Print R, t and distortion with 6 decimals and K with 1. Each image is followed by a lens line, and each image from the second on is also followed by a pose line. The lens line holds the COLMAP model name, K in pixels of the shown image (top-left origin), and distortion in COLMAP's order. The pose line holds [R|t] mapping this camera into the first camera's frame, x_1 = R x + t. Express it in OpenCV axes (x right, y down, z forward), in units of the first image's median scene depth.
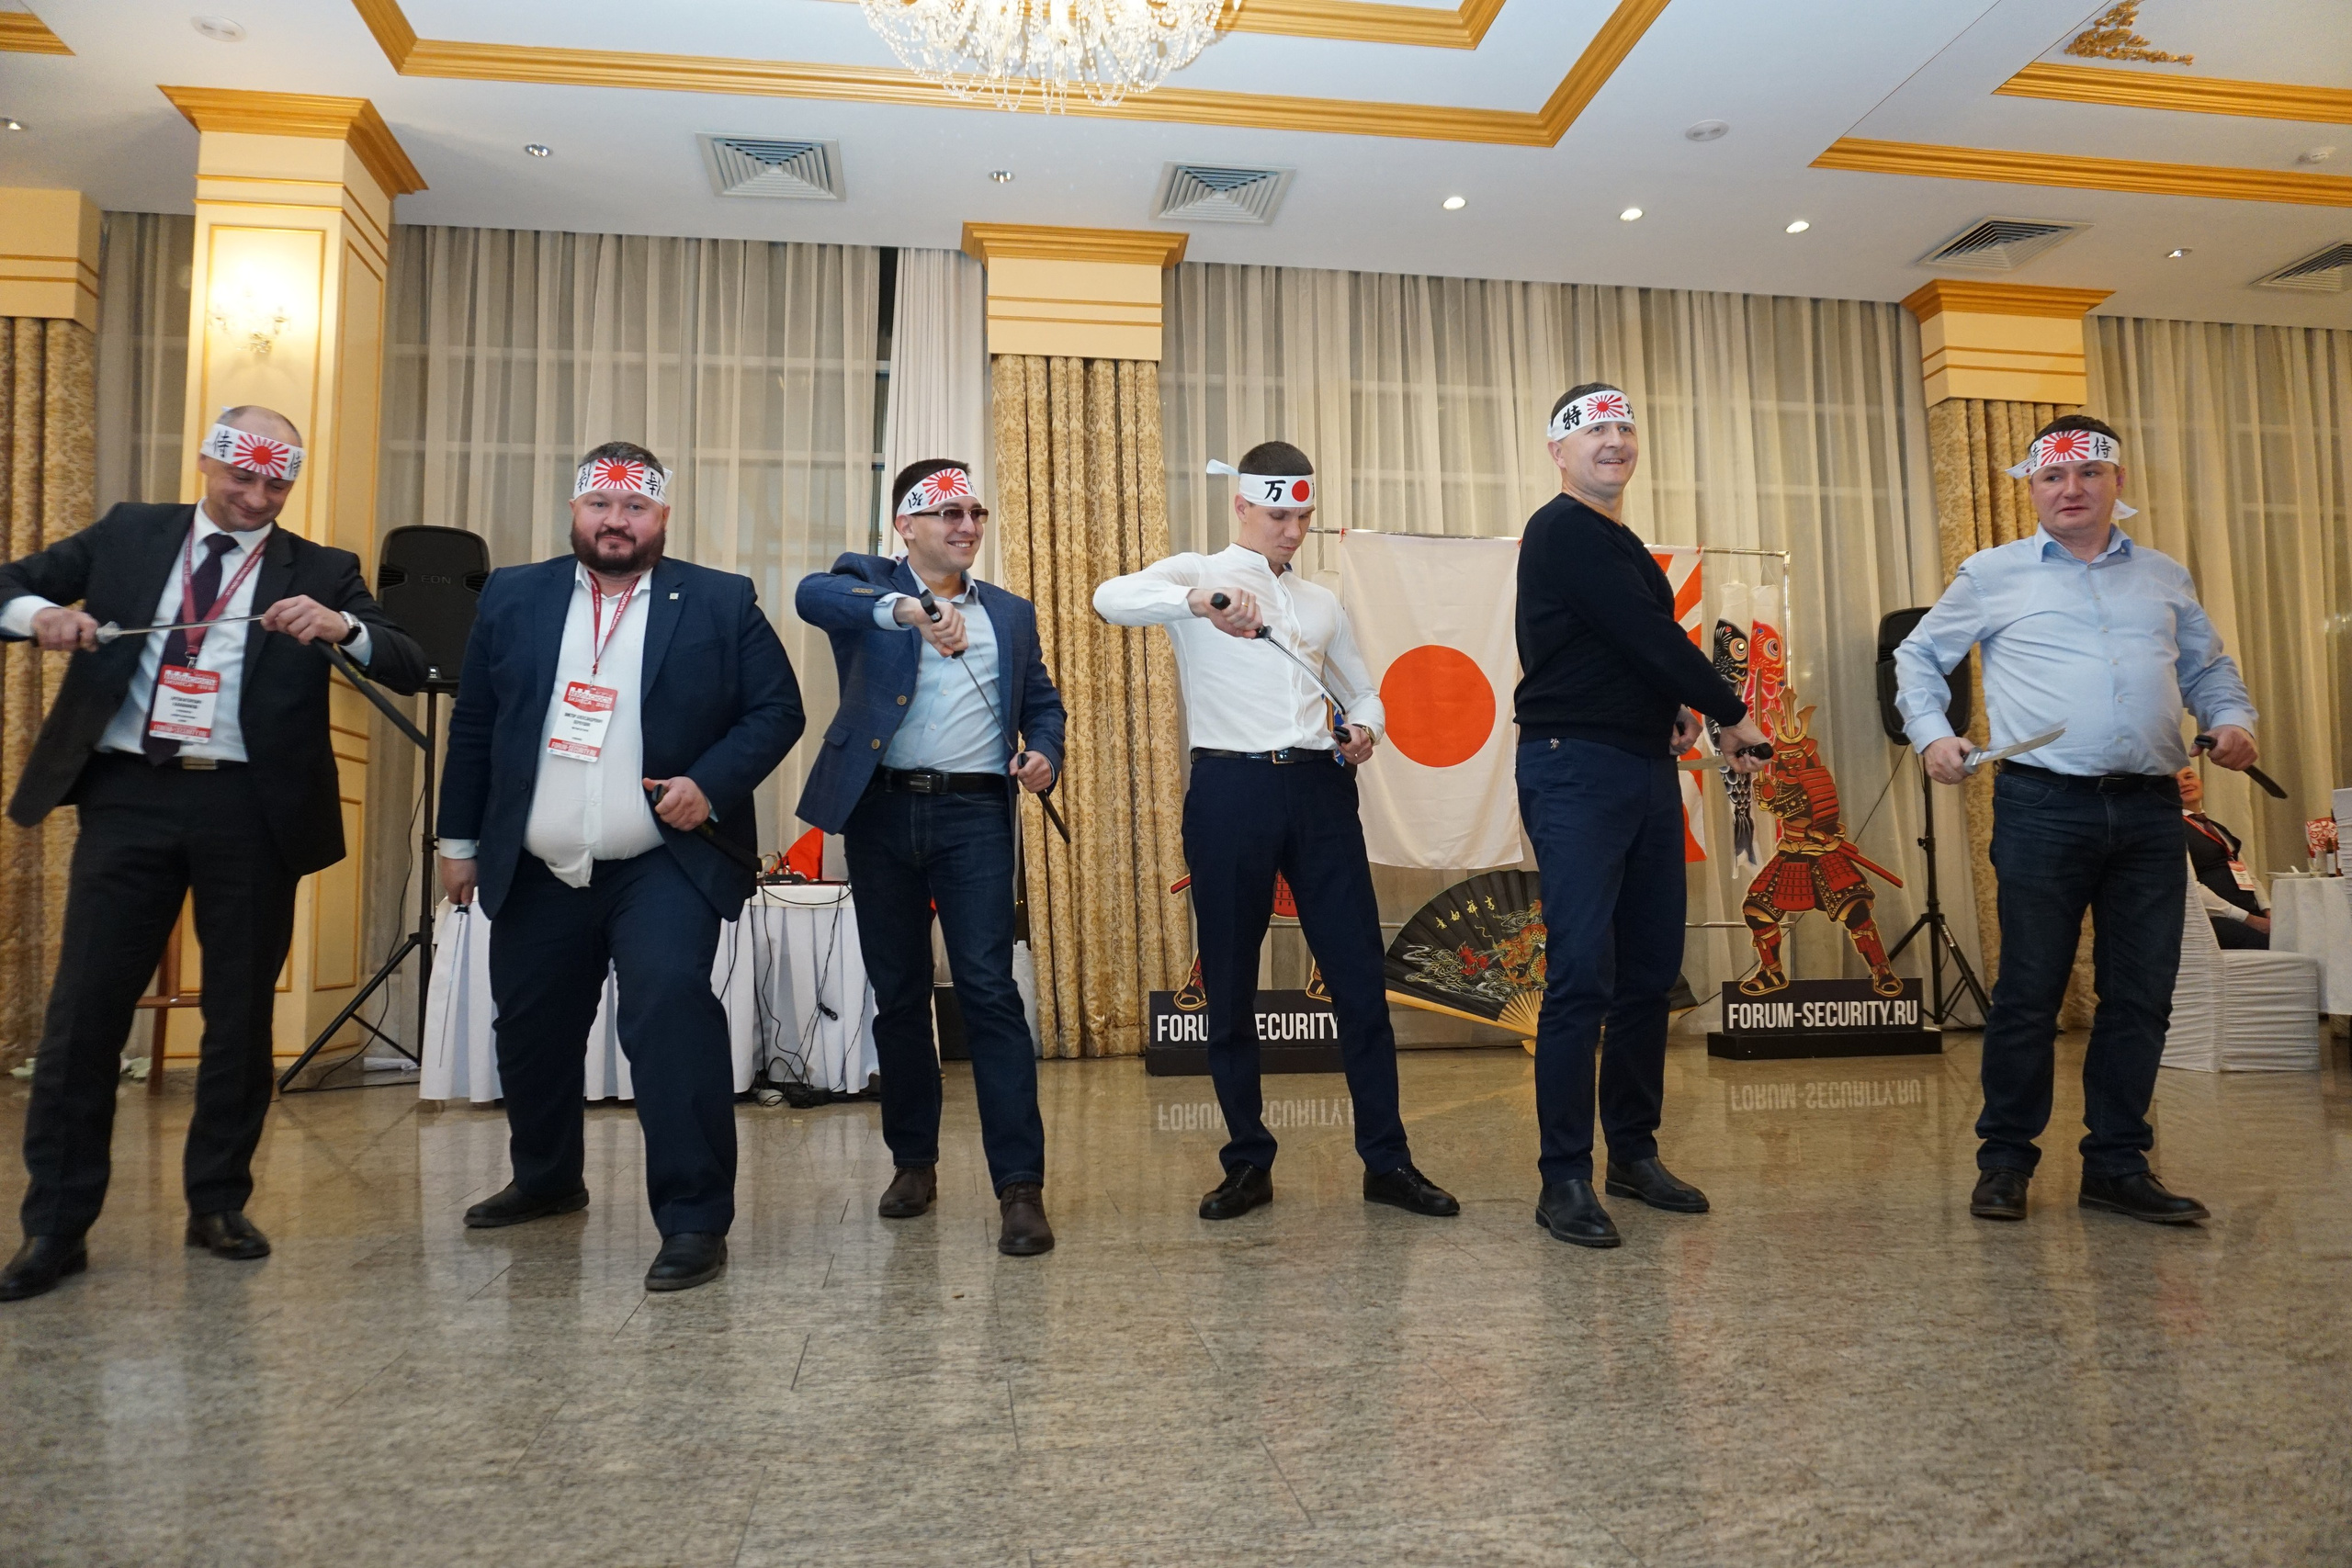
lens RADIAL K [[1562.1, 0, 1172.5], [0, 1562.1, 771.1], [0, 0, 1]] dist [-0.046417, 0.028520]
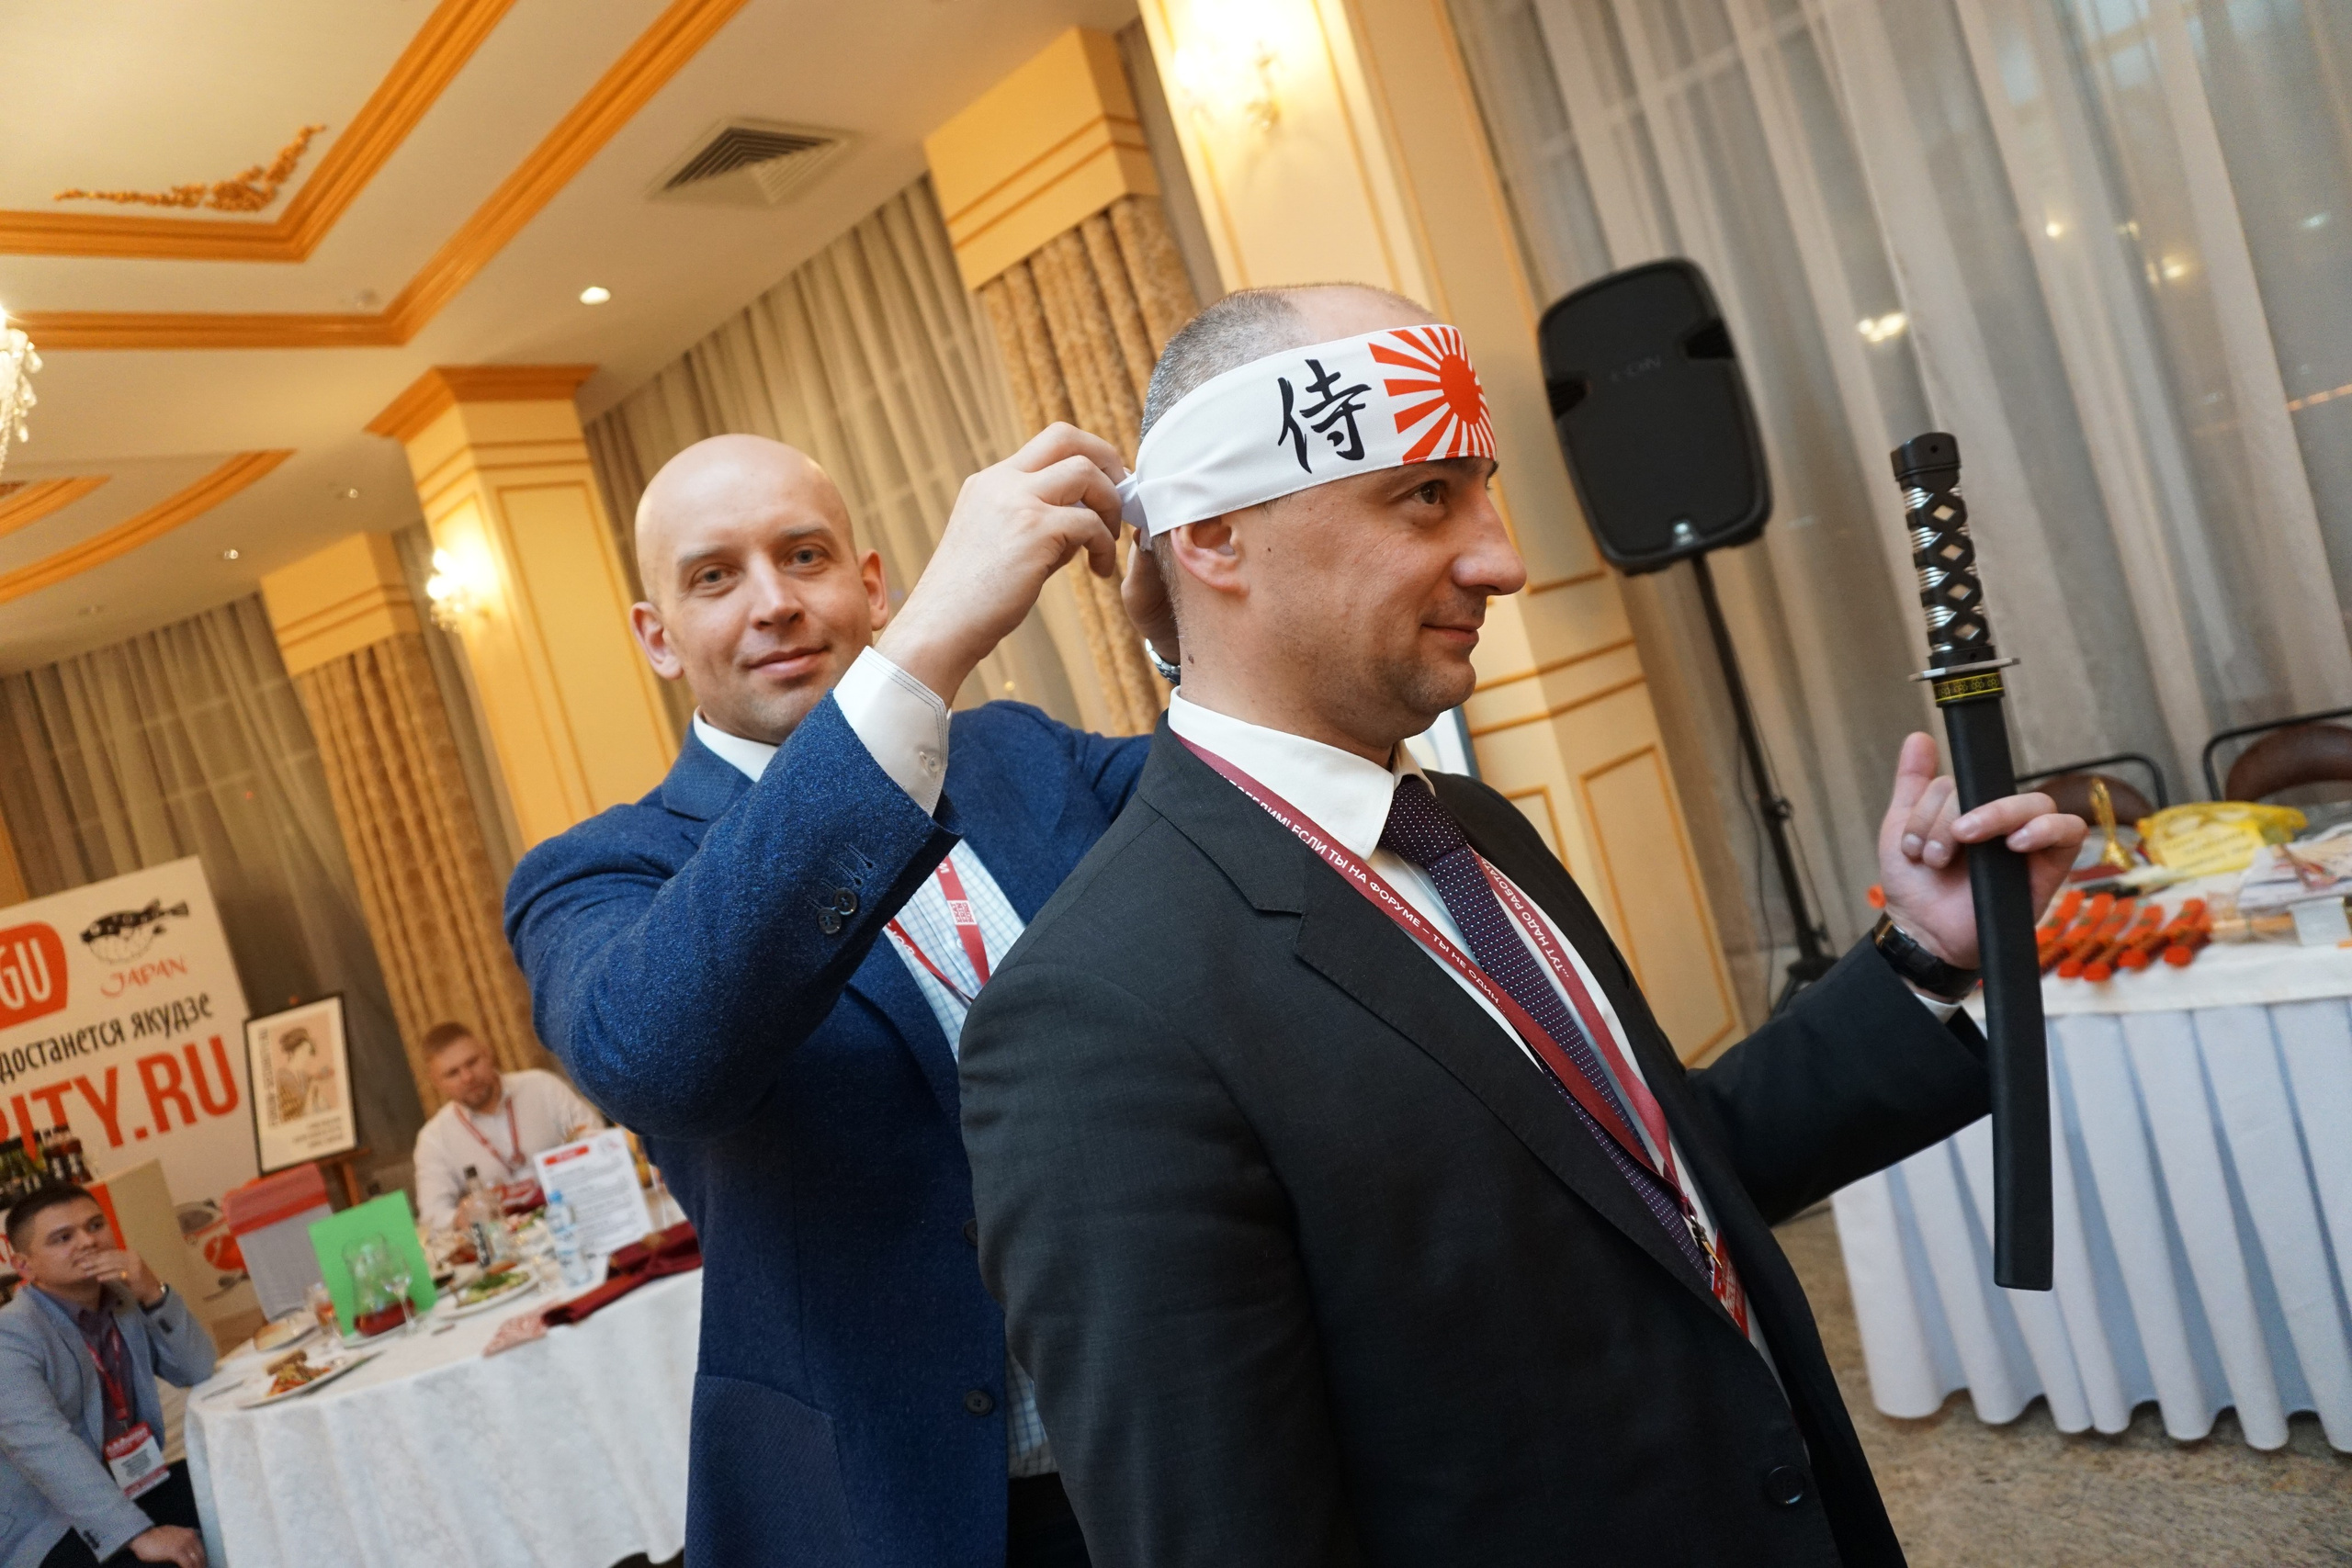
lens RADIAL K [[1562.1, 0, 1167.4], [0, 1562.1, 774.8], [0, 0, 1]] dist [-0.046417, 0.028520]
pose [[0.615793, -0.153698, -0.772772, -0.153636], [0.339626, 0.936773, 0.084319, -0.082512], [0.710953, -0.314376, 0.629058, 0.436516]]
